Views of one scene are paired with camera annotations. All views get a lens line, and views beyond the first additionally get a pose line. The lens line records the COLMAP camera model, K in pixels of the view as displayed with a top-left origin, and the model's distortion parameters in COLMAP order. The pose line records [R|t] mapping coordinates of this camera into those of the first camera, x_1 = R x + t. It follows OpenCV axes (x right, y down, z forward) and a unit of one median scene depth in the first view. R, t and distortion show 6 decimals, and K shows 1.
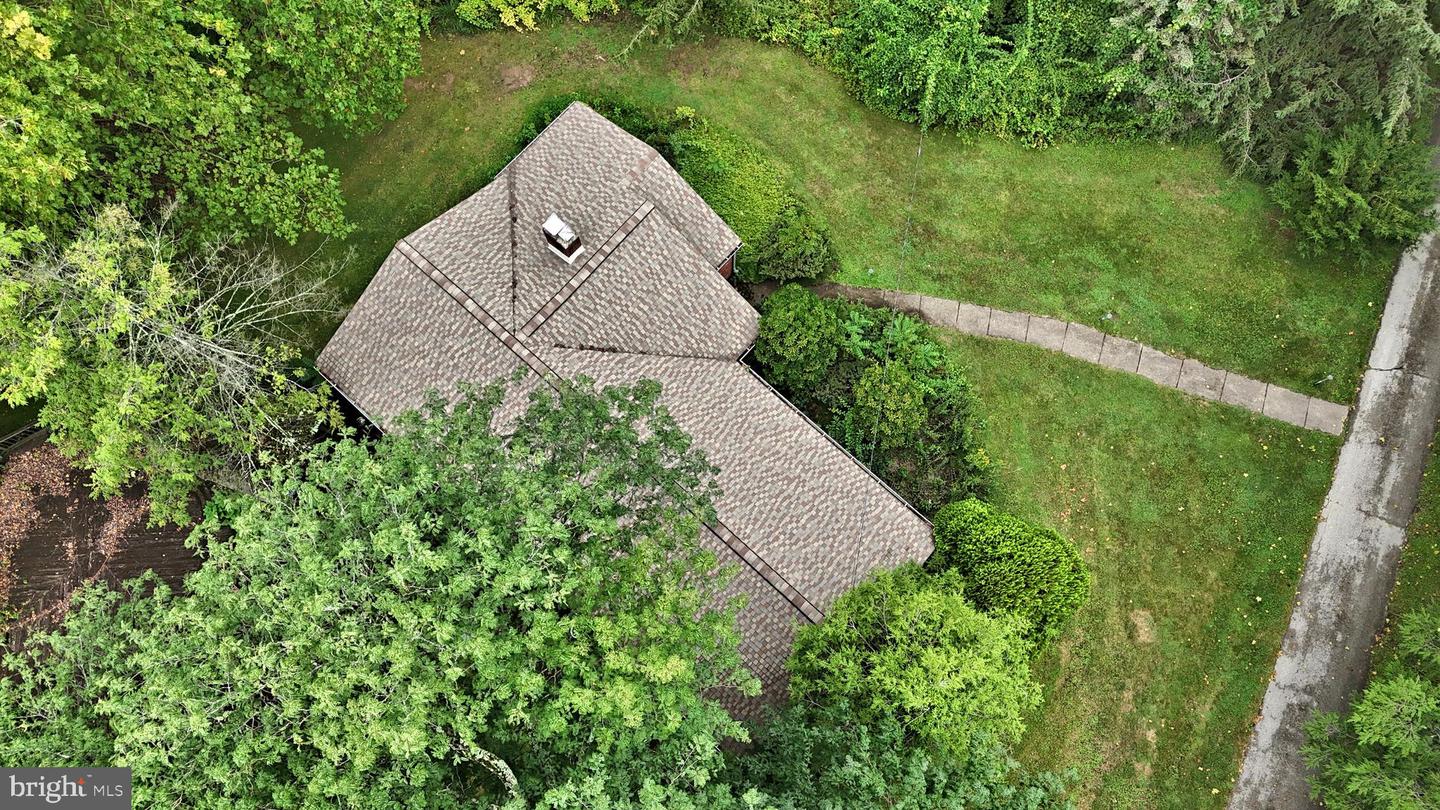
lens RADIAL K [[1072.1, 0, 720.0], [0, 1072.1, 405.0], [0, 0, 1]] dist [0.083563, -0.080502]
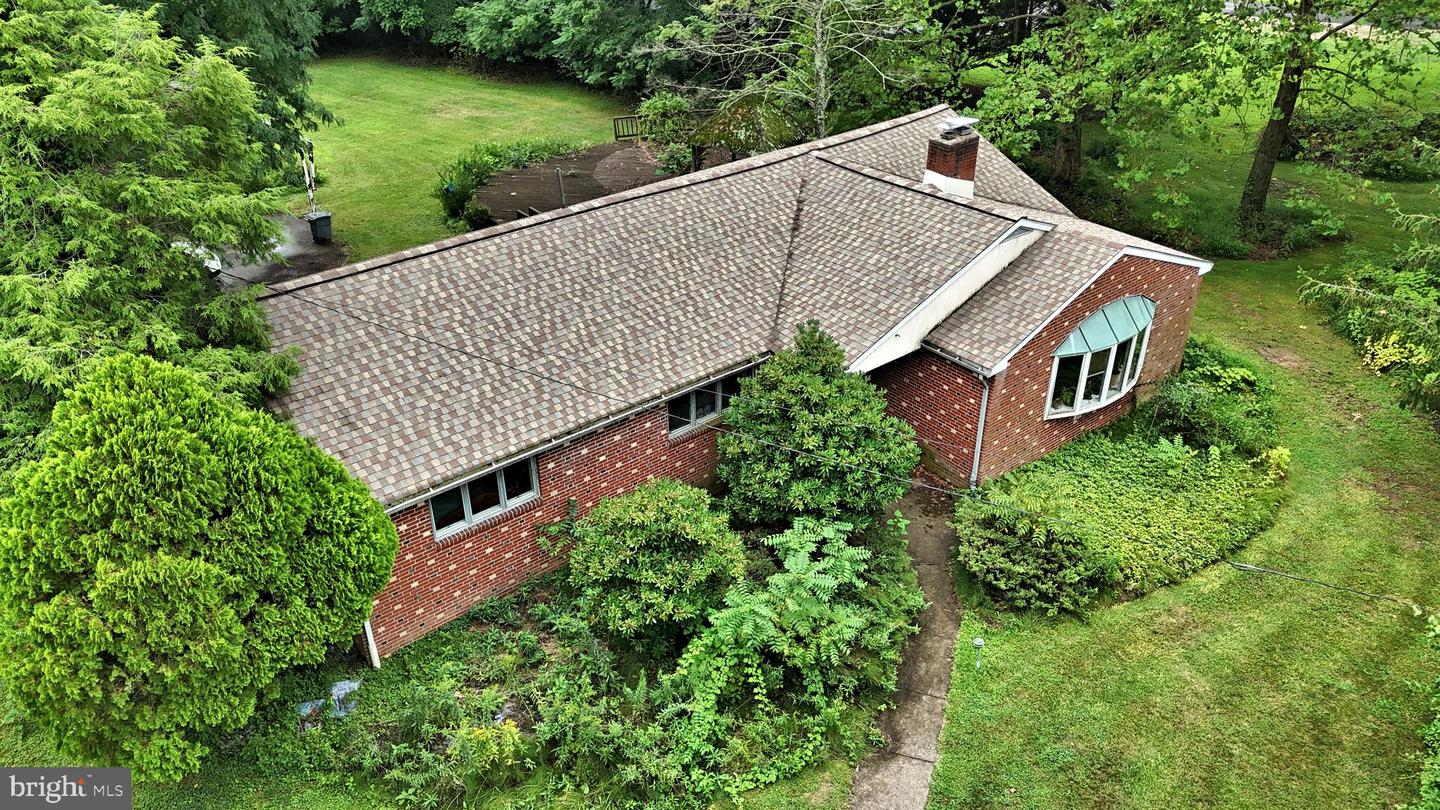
lens RADIAL K [[1072.1, 0, 720.0], [0, 1072.1, 405.0], [0, 0, 1]] dist [0.083563, -0.080502]
pose [[-0.157716, 0.510644, -0.845203, 0.549736], [-0.959367, 0.123558, 0.253669, -0.165469], [0.233966, 0.850868, 0.470409, 0.757299]]
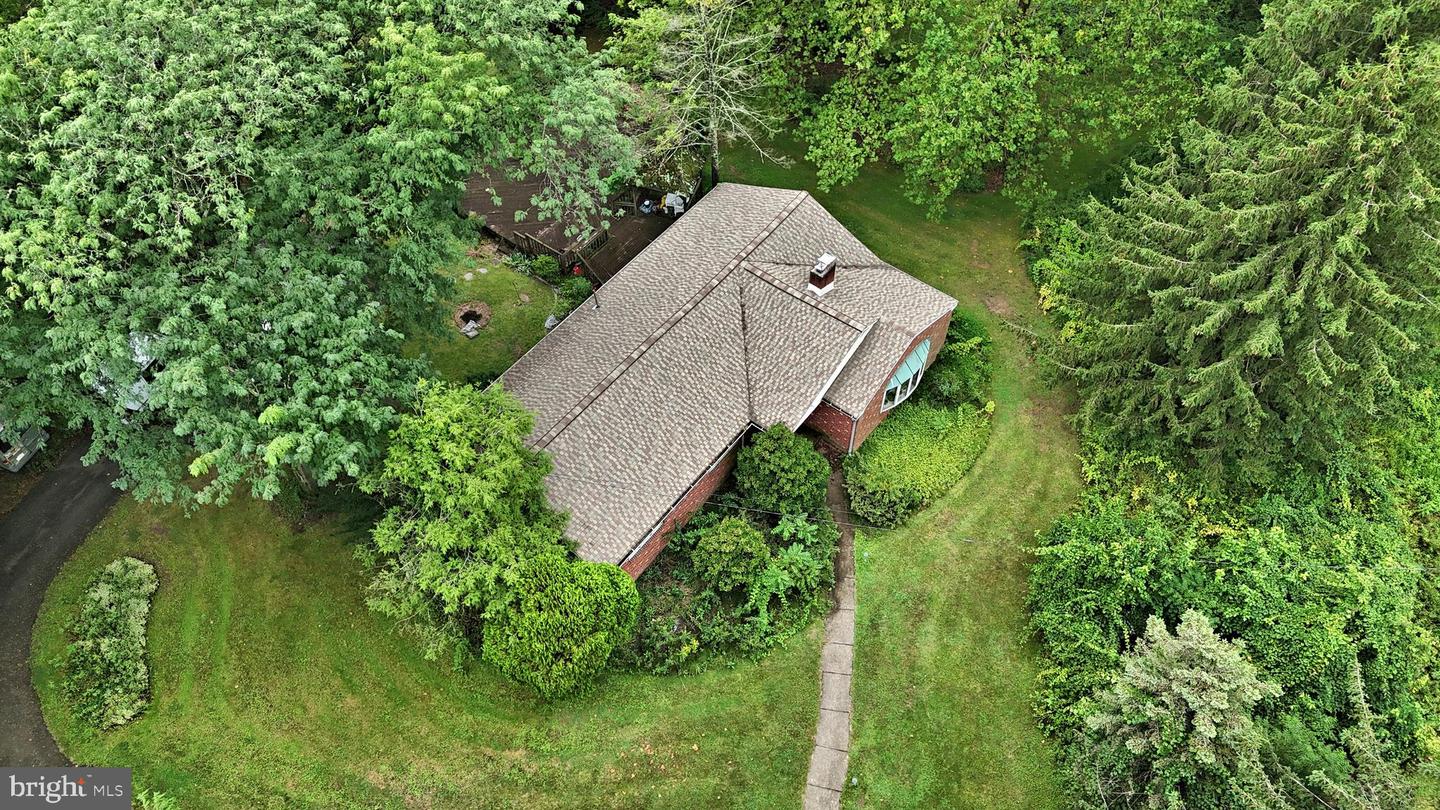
lens RADIAL K [[1072.1, 0, 720.0], [0, 1072.1, 405.0], [0, 0, 1]] dist [0.083563, -0.080502]
pose [[0.071711, 0.796764, -0.600020, 0.730967], [-0.968691, 0.198989, 0.148465, -0.192941], [0.237689, 0.570588, 0.786088, 0.046764]]
